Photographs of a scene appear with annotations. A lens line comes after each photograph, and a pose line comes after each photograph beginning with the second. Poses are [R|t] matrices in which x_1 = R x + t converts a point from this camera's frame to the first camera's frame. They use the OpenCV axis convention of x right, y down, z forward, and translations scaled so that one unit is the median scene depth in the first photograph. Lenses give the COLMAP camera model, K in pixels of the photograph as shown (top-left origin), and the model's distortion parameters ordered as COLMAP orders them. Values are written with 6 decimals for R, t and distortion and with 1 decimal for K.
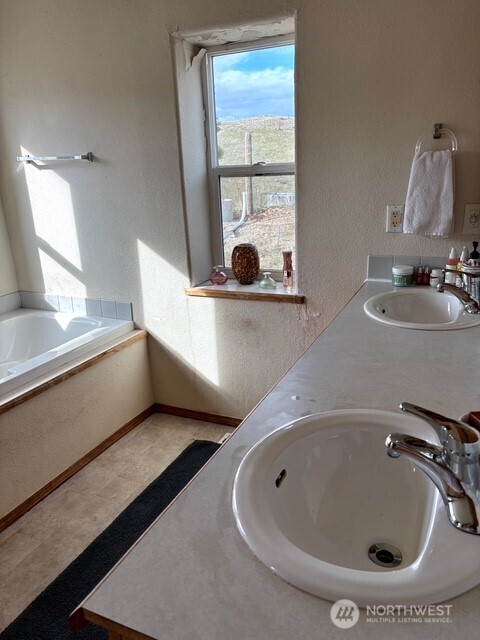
lens RADIAL K [[476.4, 0, 240.0], [0, 476.4, 320.0], [0, 0, 1]] dist [0.087824, -0.124140]
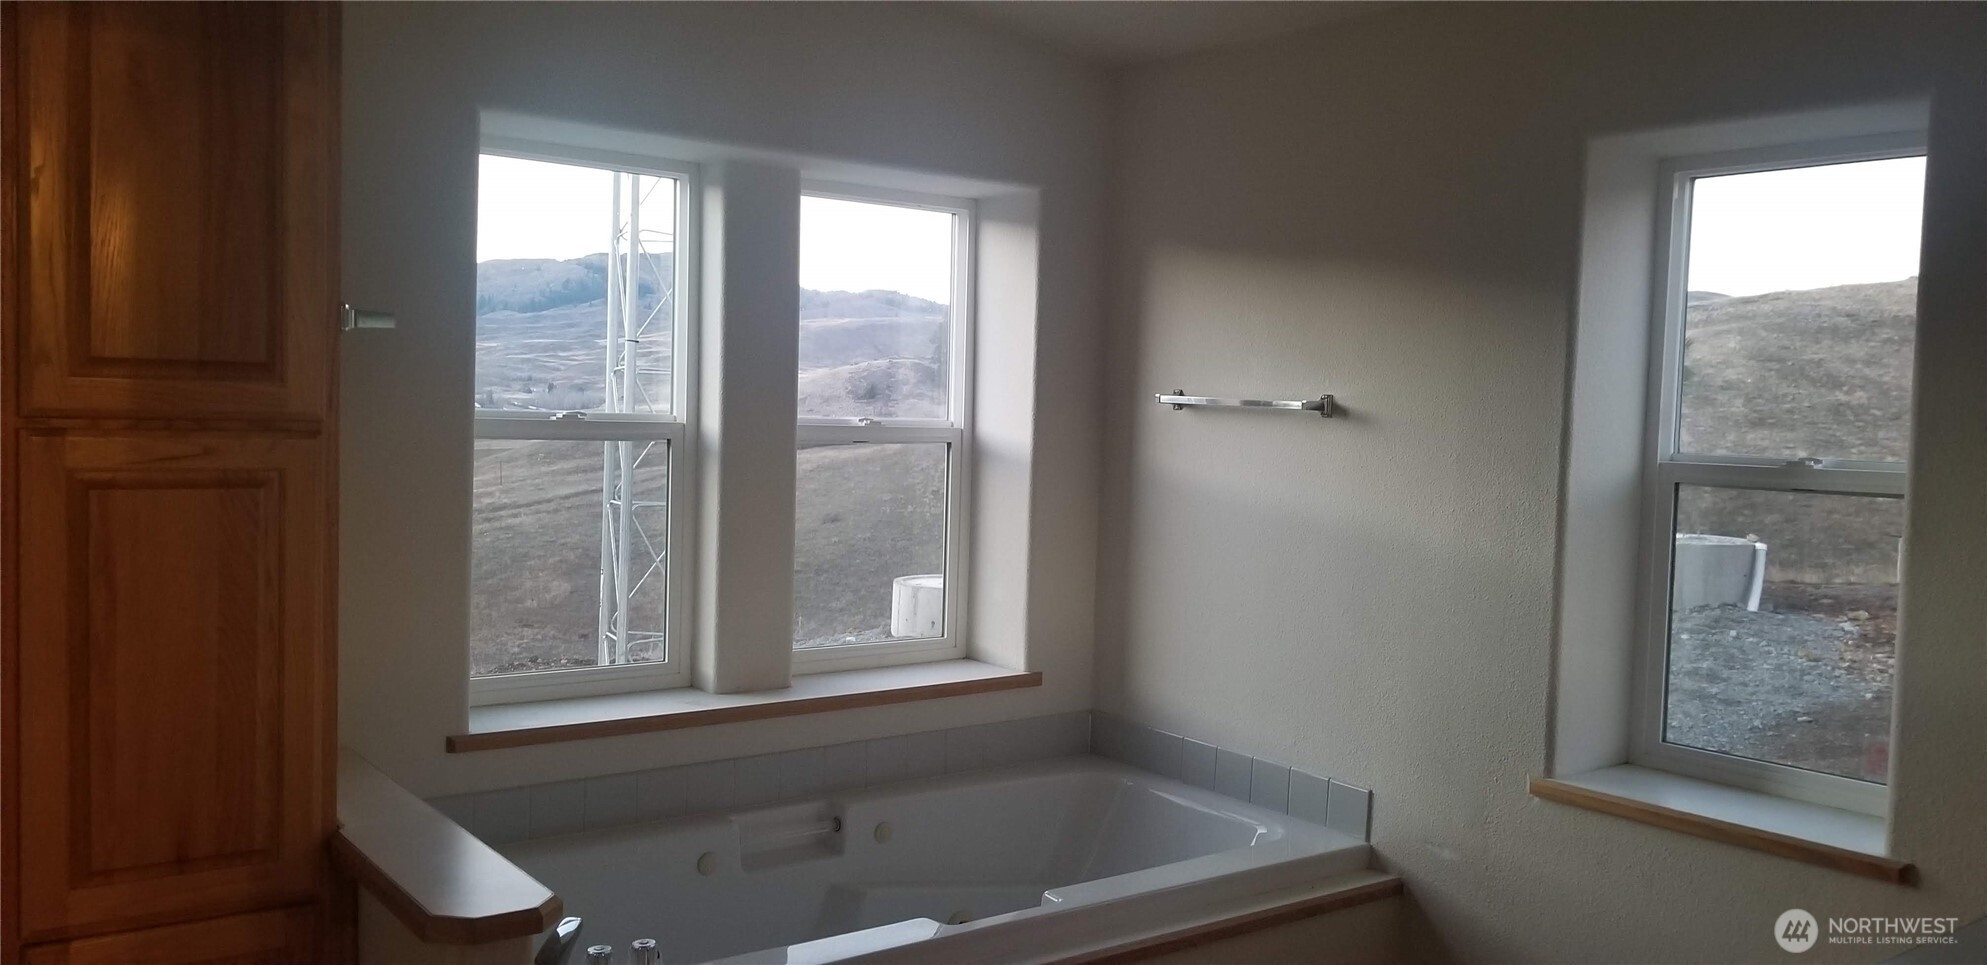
lens RADIAL K [[1526.4, 0, 993.5], [0, 1526.4, 482.5], [0, 0, 1]] dist [-0.010533, -0.006806]
pose [[0.889283, 0.099885, -0.446317, 0.010263], [-0.213489, 0.953678, -0.211945, 0.046702], [0.404473, 0.283763, 0.869414, -0.189393]]
